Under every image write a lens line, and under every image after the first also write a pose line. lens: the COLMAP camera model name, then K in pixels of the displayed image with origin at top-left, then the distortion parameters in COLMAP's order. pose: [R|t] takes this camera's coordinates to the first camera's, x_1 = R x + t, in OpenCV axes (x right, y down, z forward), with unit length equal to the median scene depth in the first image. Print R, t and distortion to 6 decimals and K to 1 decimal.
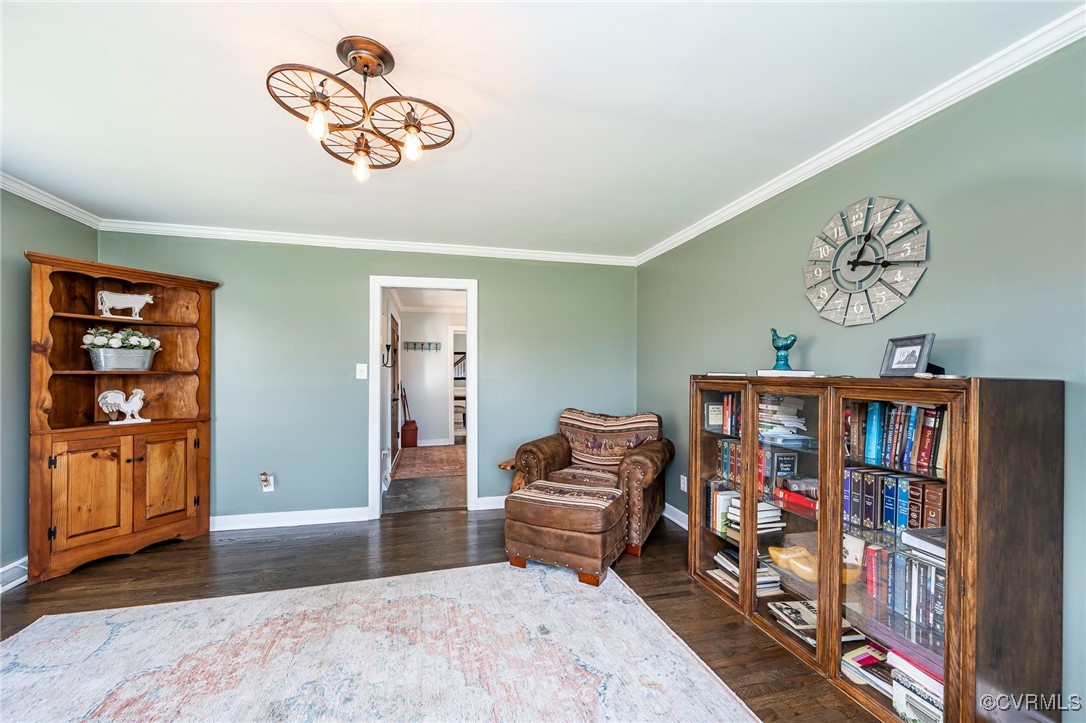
lens RADIAL K [[433.0, 0, 544.2], [0, 433.0, 374.9], [0, 0, 1]] dist [0.000834, 0.000021]
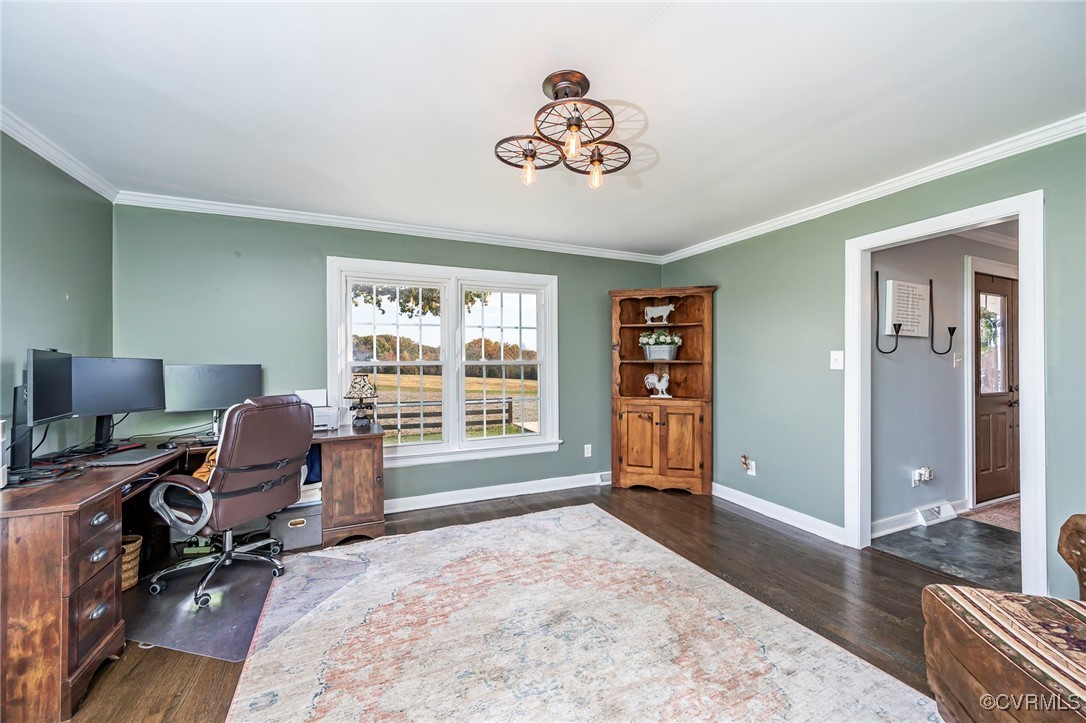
lens RADIAL K [[426.5, 0, 541.2], [0, 426.5, 362.7], [0, 0, 1]] dist [0.002411, 0.000660]
pose [[0.156781, 0.002062, -0.987631, 0.366774], [-0.005643, 0.999983, 0.001192, -0.001391], [0.987617, 0.005386, 0.156790, 0.403621]]
